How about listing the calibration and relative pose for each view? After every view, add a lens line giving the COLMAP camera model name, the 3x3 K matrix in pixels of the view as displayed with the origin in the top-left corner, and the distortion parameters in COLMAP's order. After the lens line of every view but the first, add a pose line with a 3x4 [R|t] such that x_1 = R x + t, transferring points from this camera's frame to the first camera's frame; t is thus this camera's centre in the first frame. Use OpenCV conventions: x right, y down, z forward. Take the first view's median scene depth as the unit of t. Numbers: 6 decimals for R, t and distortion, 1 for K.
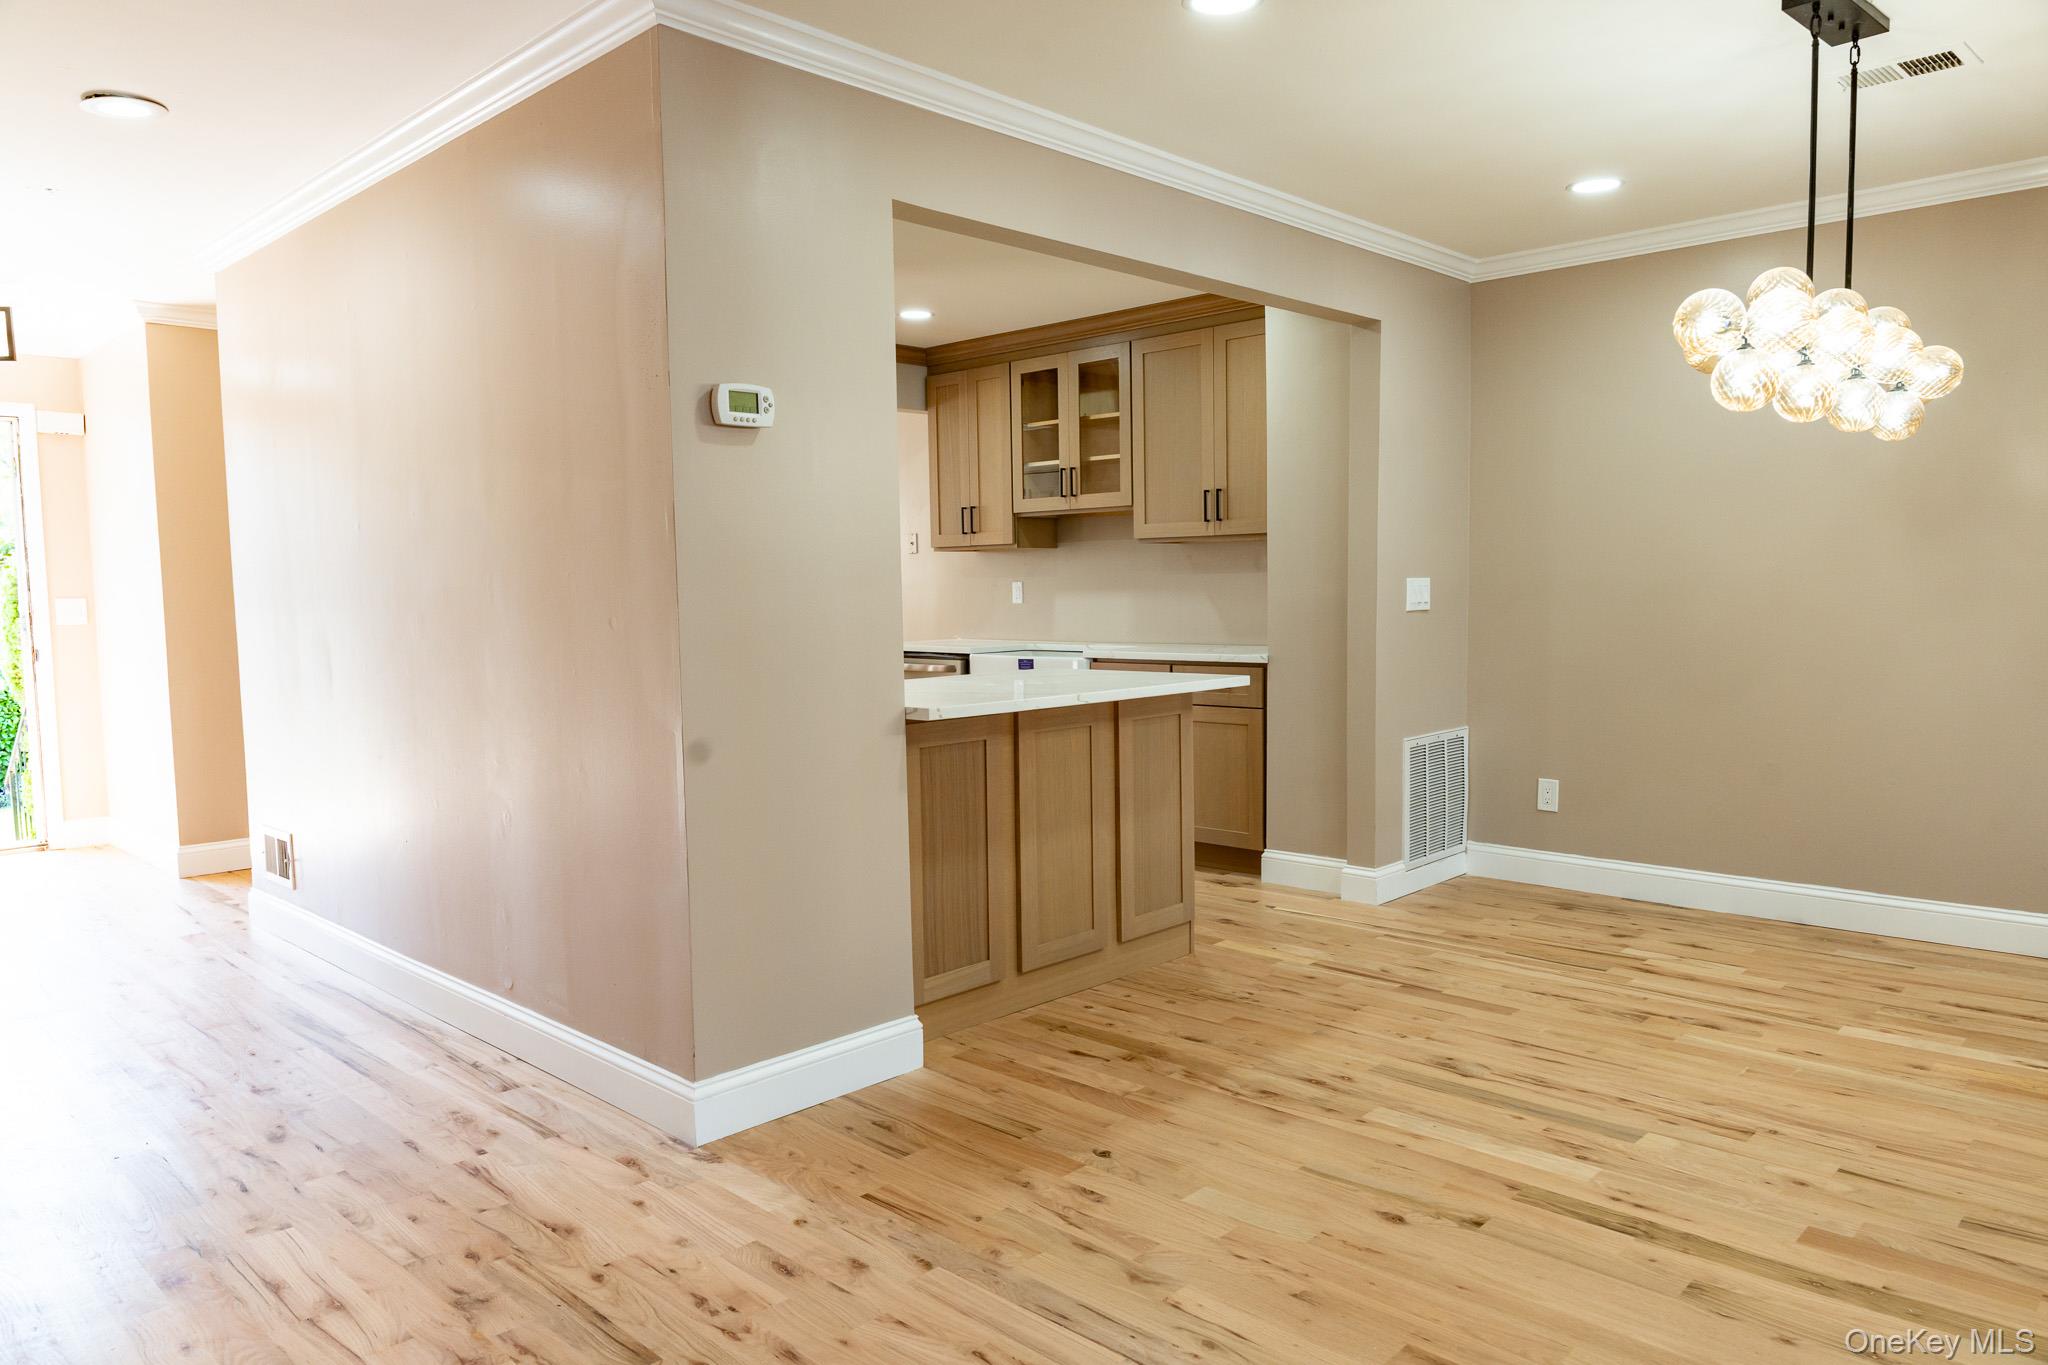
lens RADIAL K [[1379.9, 0, 1007.2], [0, 1379.9, 688.0], [0, 0, 1]] dist [-0.075288, 0.030048]
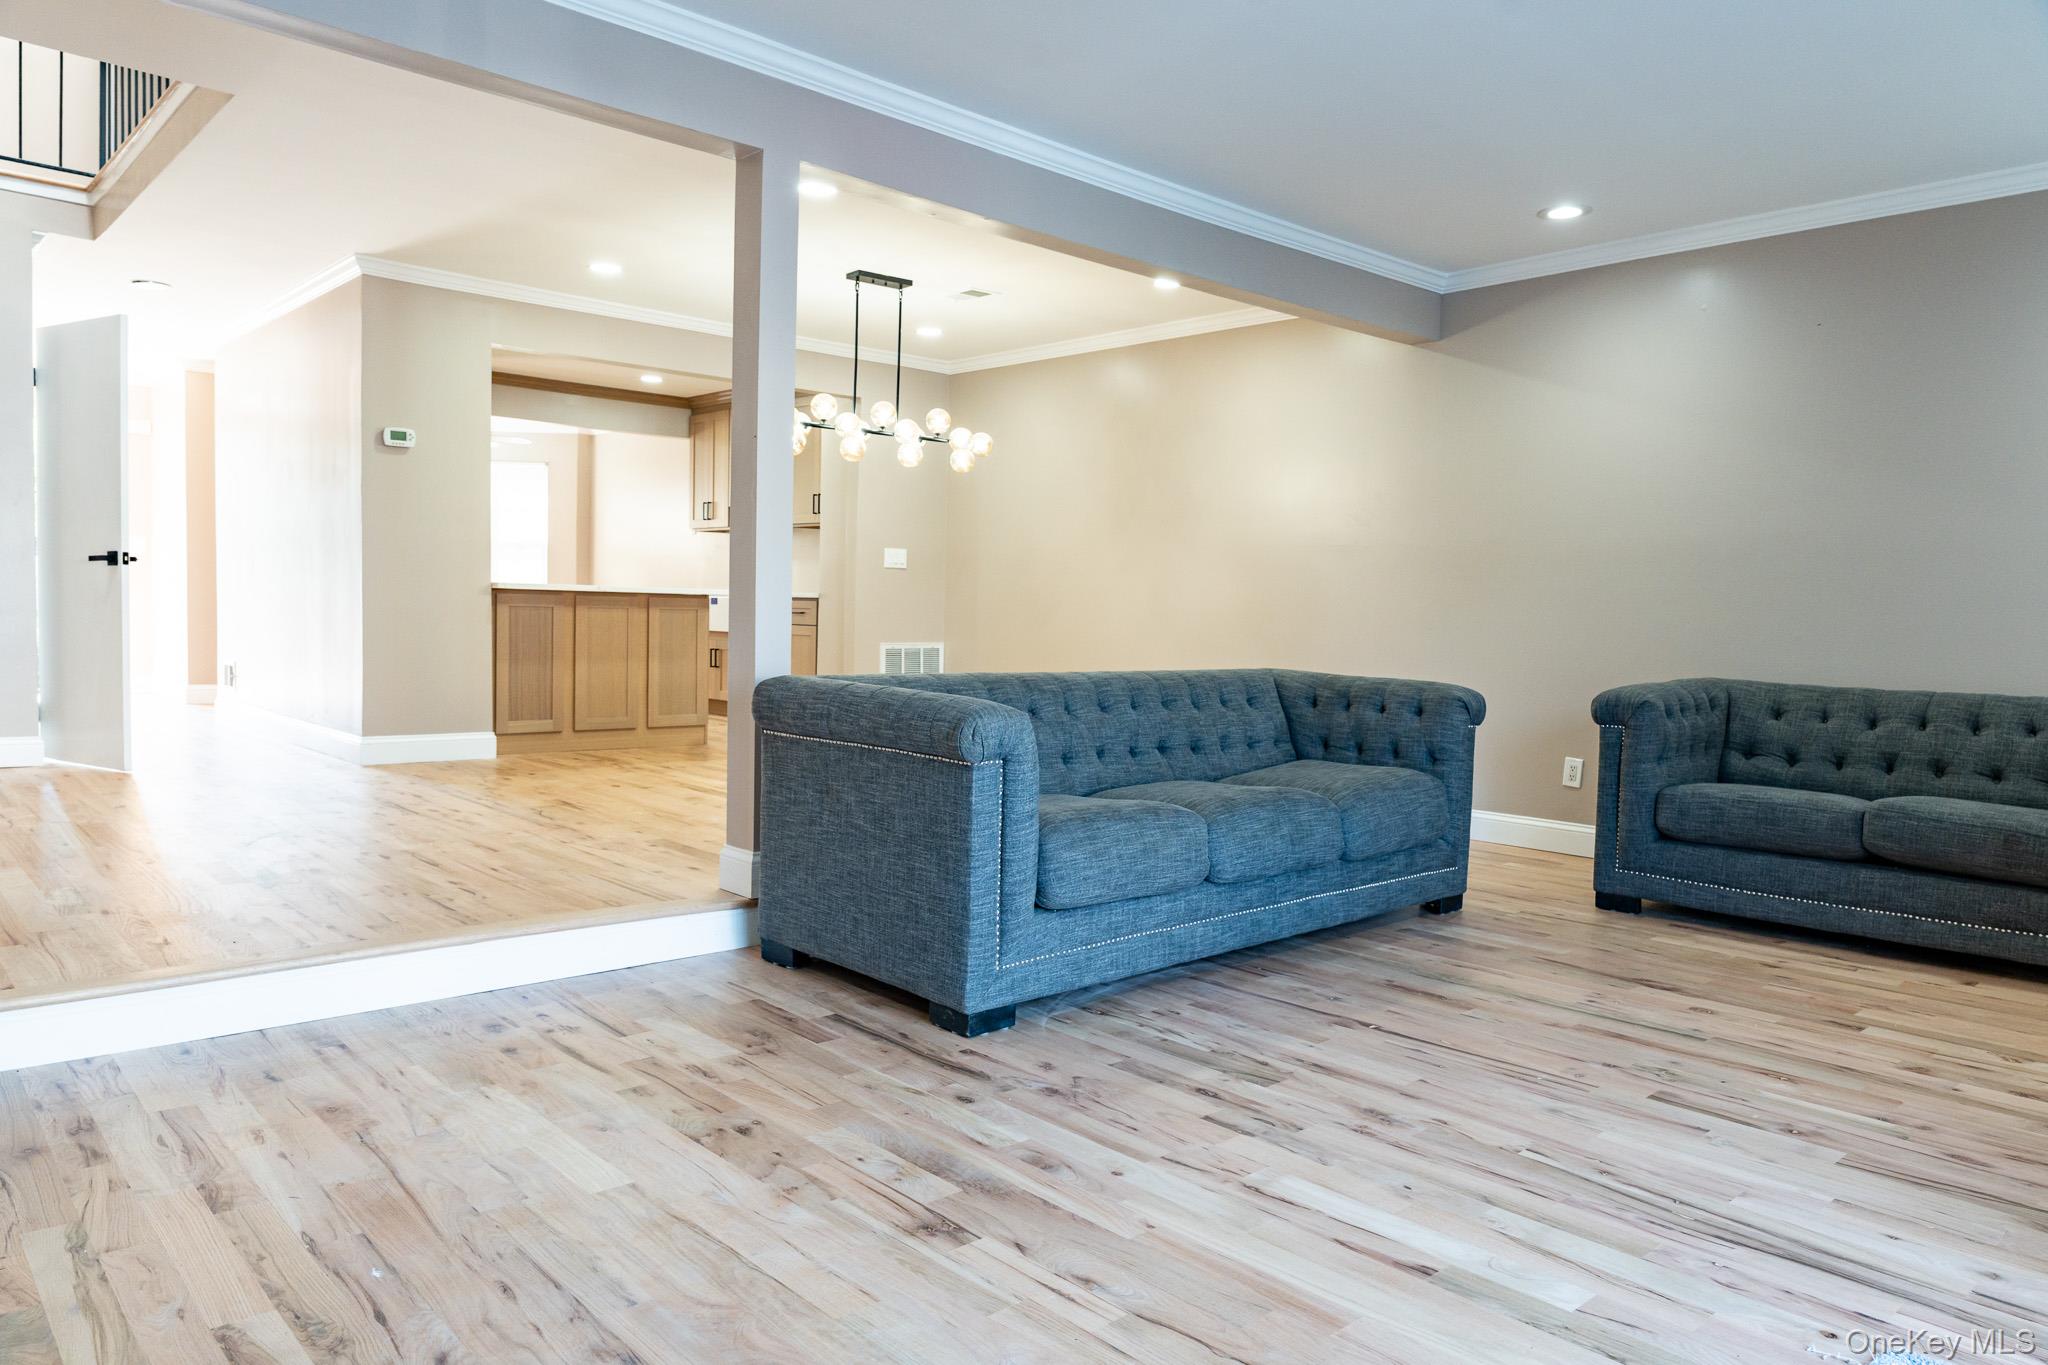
lens RADIAL K [[1379.9, 0, 1042.5], [0, 1379.9, 682.9], [0, 0, 1]] dist [-0.075288, 0.030048]
pose [[0.998115, 0.050950, -0.034210, 0.710739], [-0.051616, 0.998489, -0.018860, 0.138443], [0.033198, 0.020591, 0.999237, -0.884517]]
